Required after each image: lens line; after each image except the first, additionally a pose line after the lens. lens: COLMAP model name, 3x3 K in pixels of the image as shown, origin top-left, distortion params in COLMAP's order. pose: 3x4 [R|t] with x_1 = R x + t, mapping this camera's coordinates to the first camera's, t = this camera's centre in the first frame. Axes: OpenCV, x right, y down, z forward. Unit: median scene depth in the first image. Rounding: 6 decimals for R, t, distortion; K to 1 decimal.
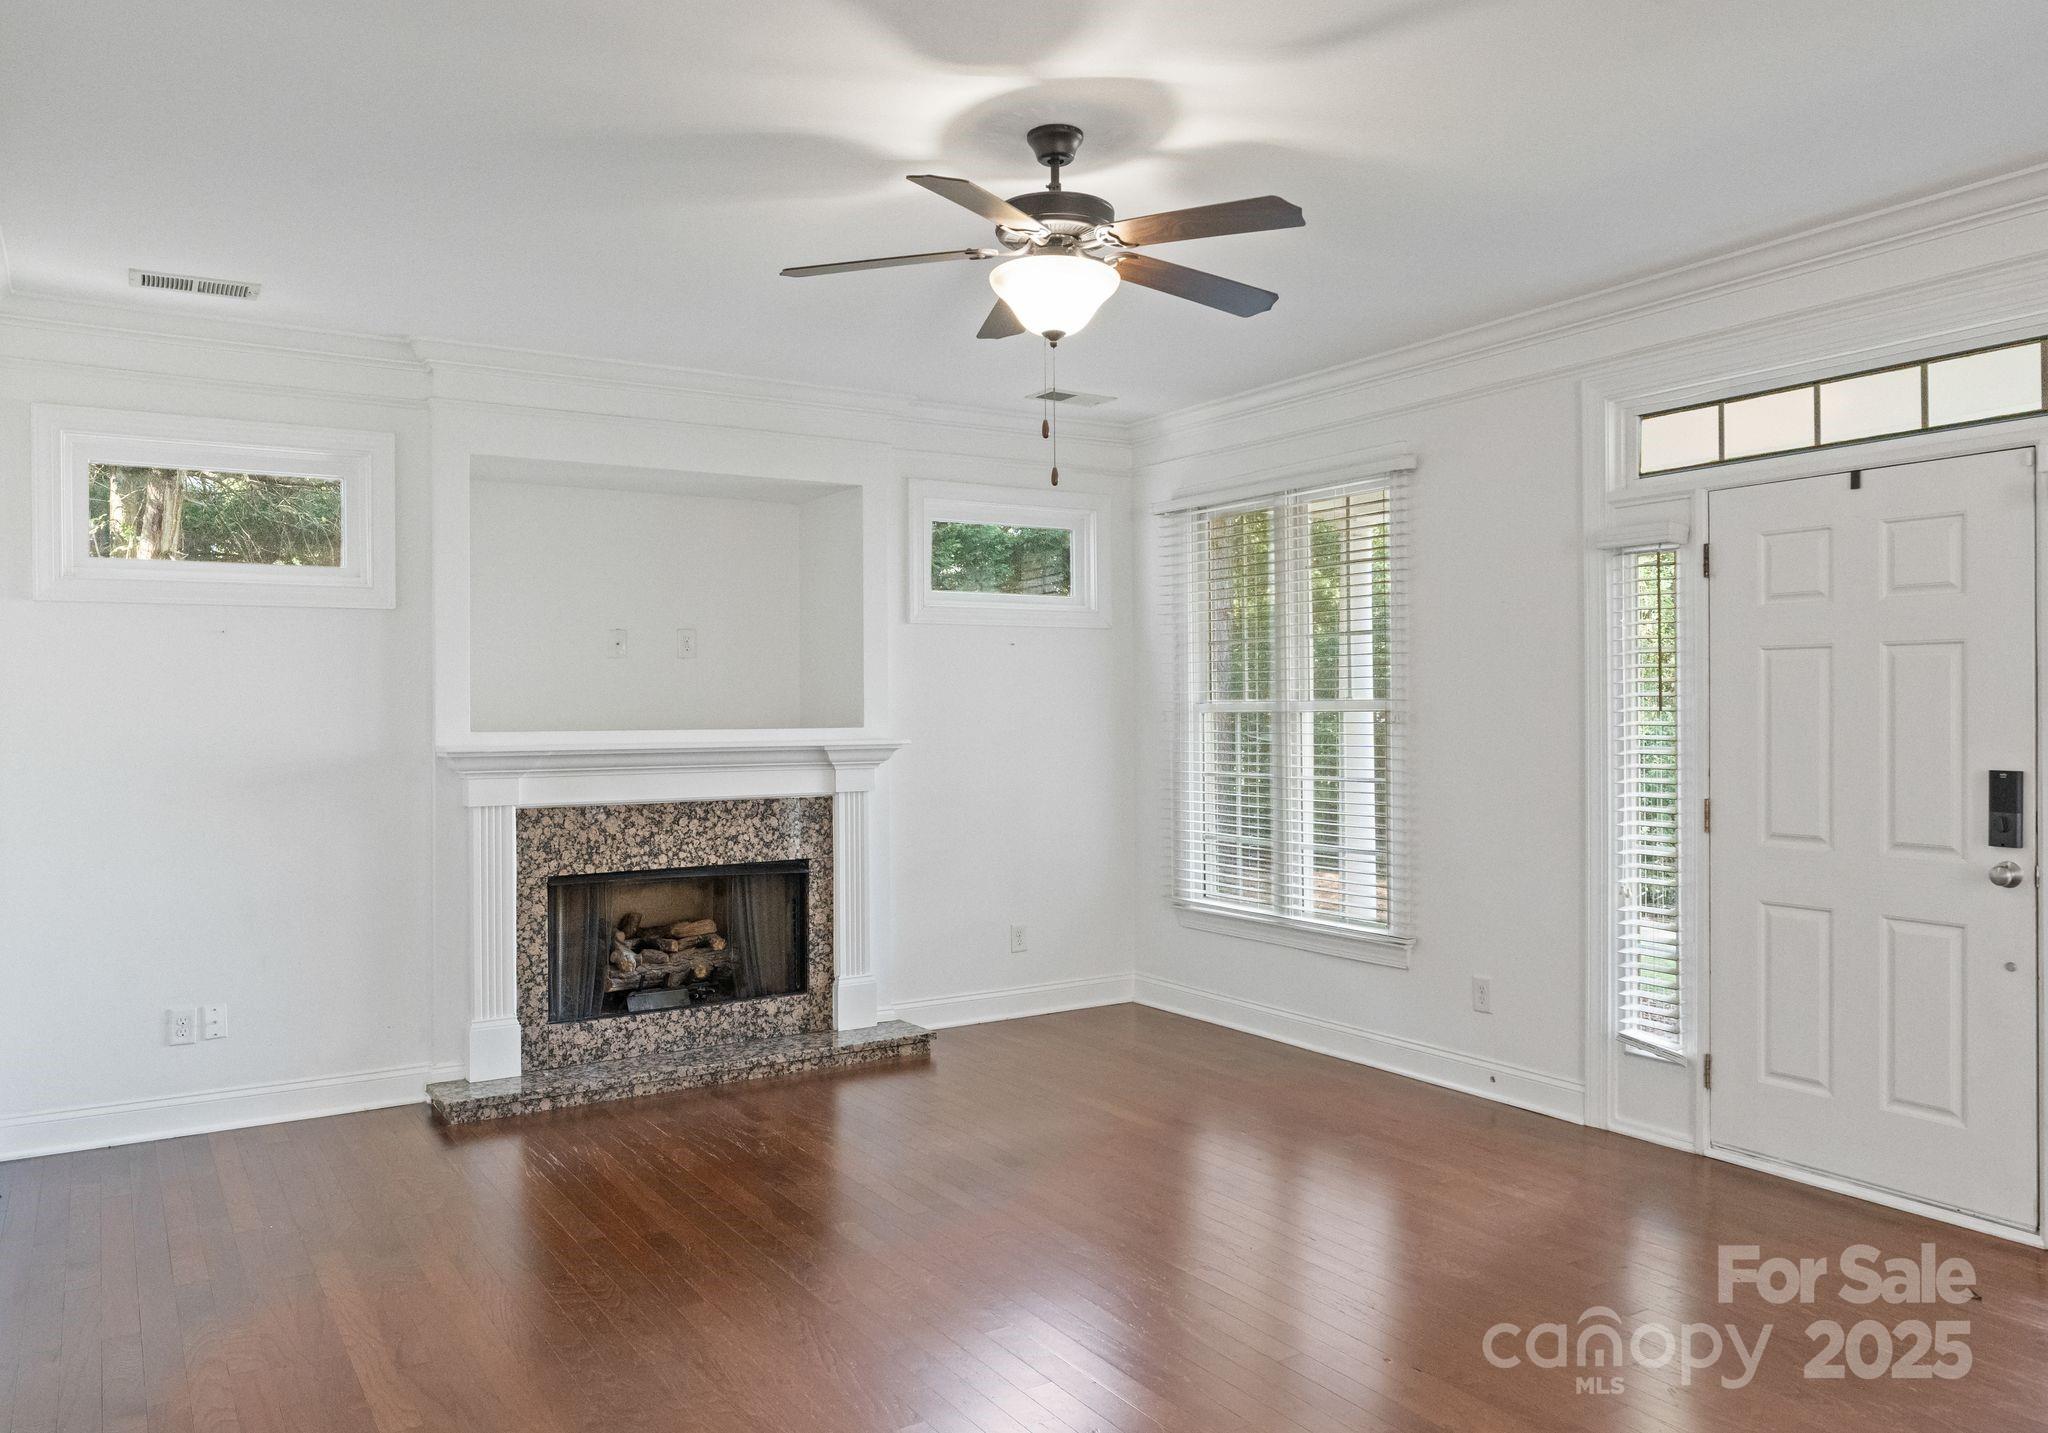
lens RADIAL K [[1419.4, 0, 1024.0], [0, 1419.4, 716.5], [0, 0, 1]] dist [-0.001424, -0.003420]
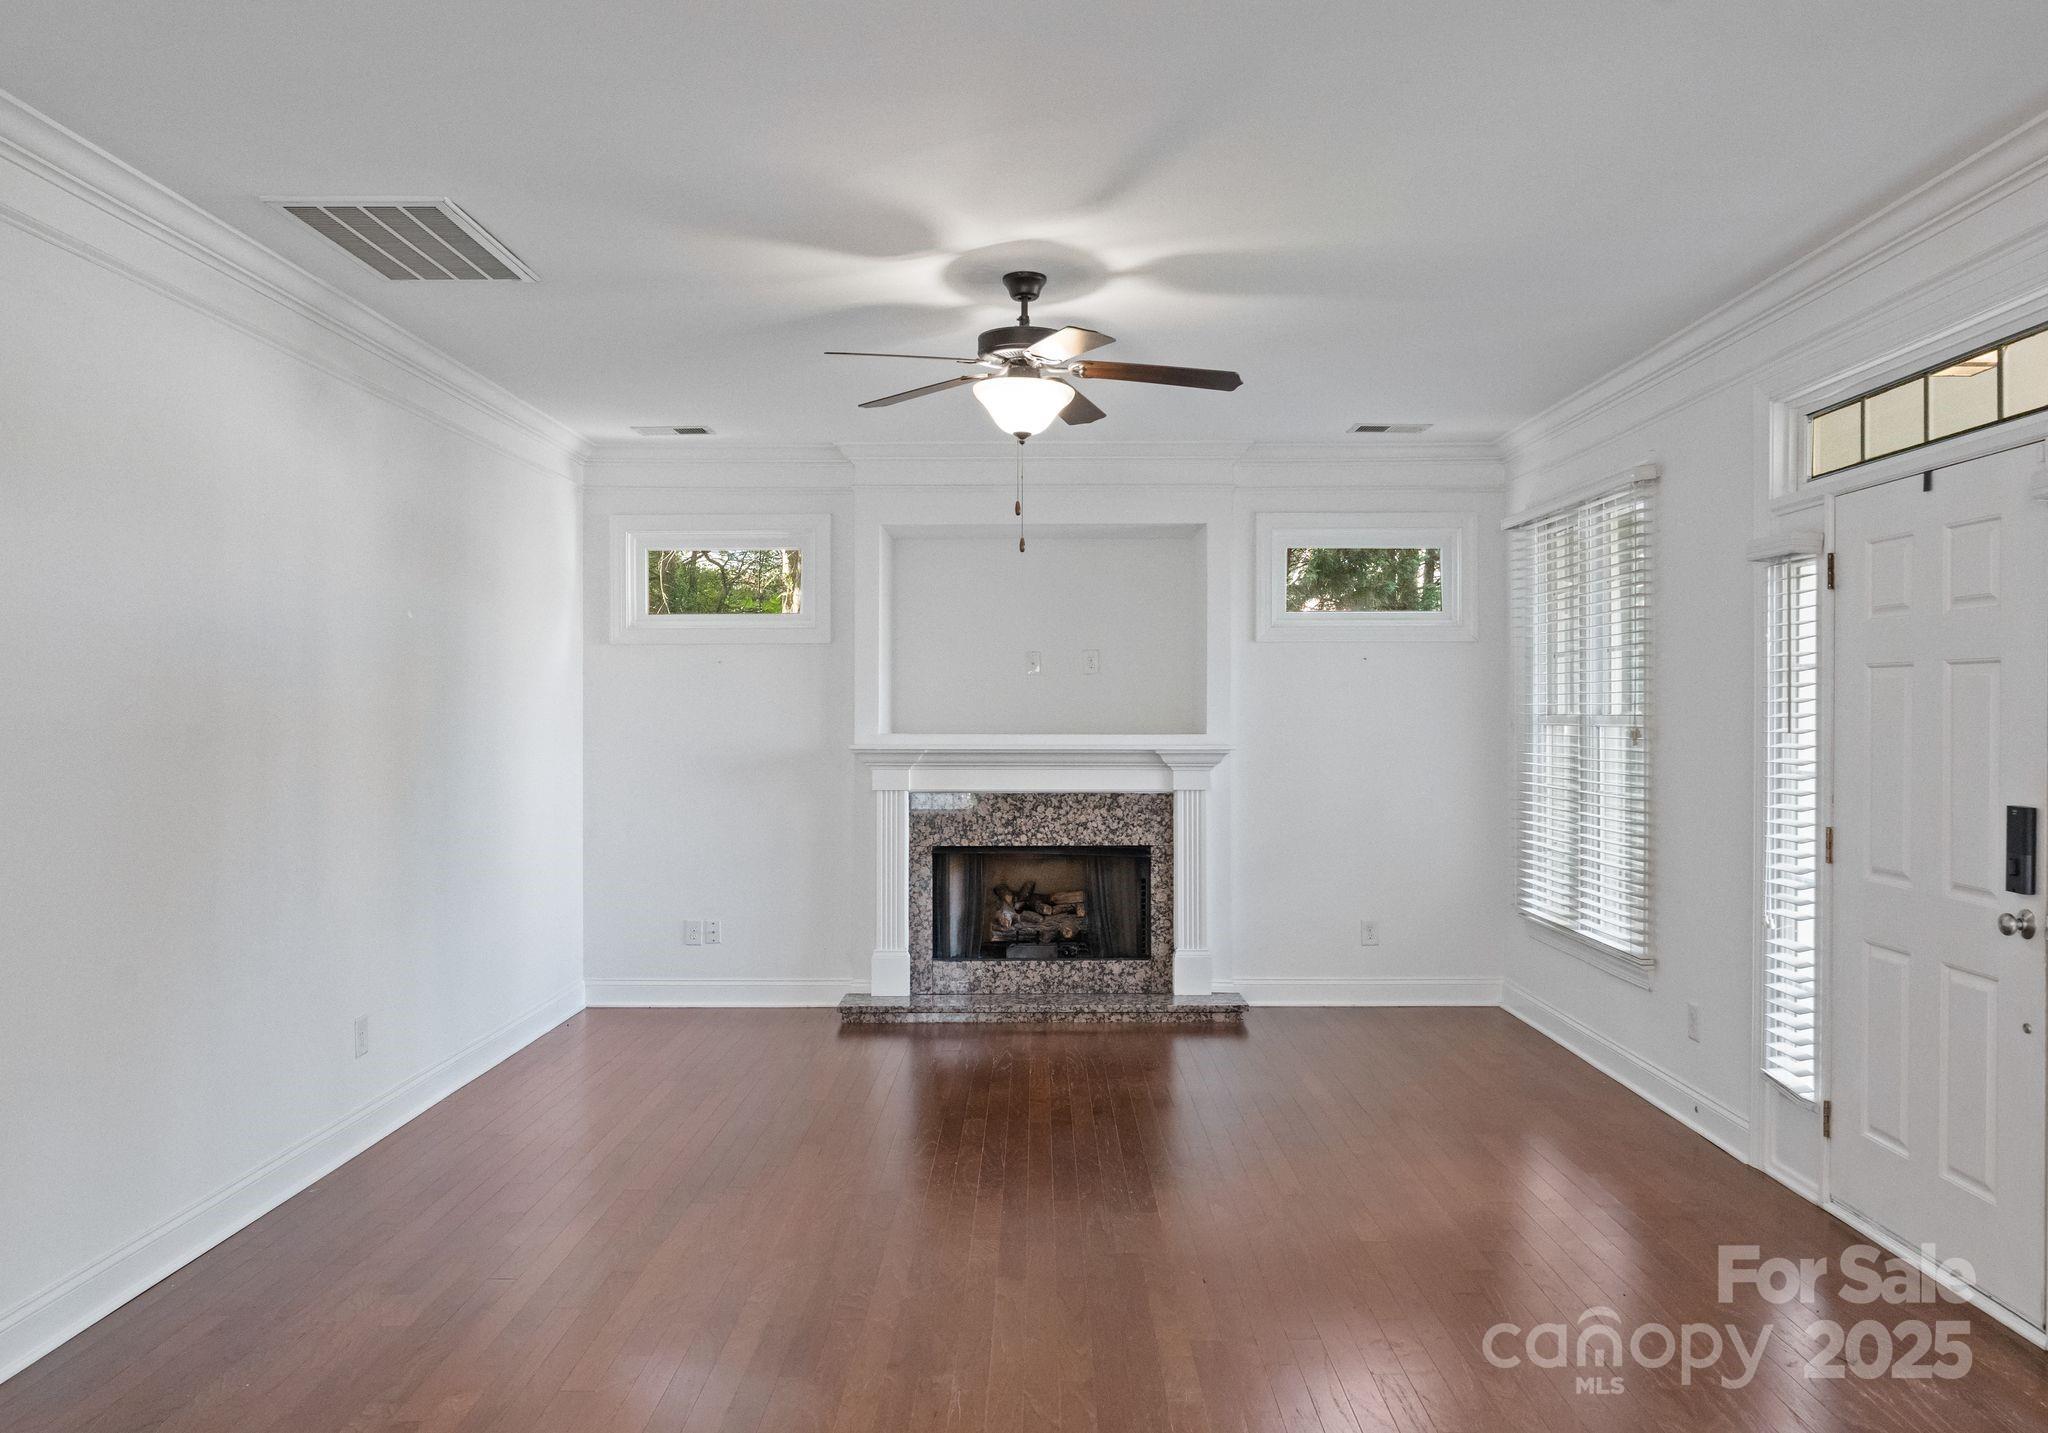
lens RADIAL K [[1391.4, 0, 1024.0], [0, 1391.4, 716.5], [0, 0, 1]] dist [0.002934, -0.000710]
pose [[0.853359, 0.008279, -0.521257, 0.375013], [-0.007953, 0.999964, 0.002863, -0.009600], [0.521263, 0.001702, 0.853395, -0.041294]]
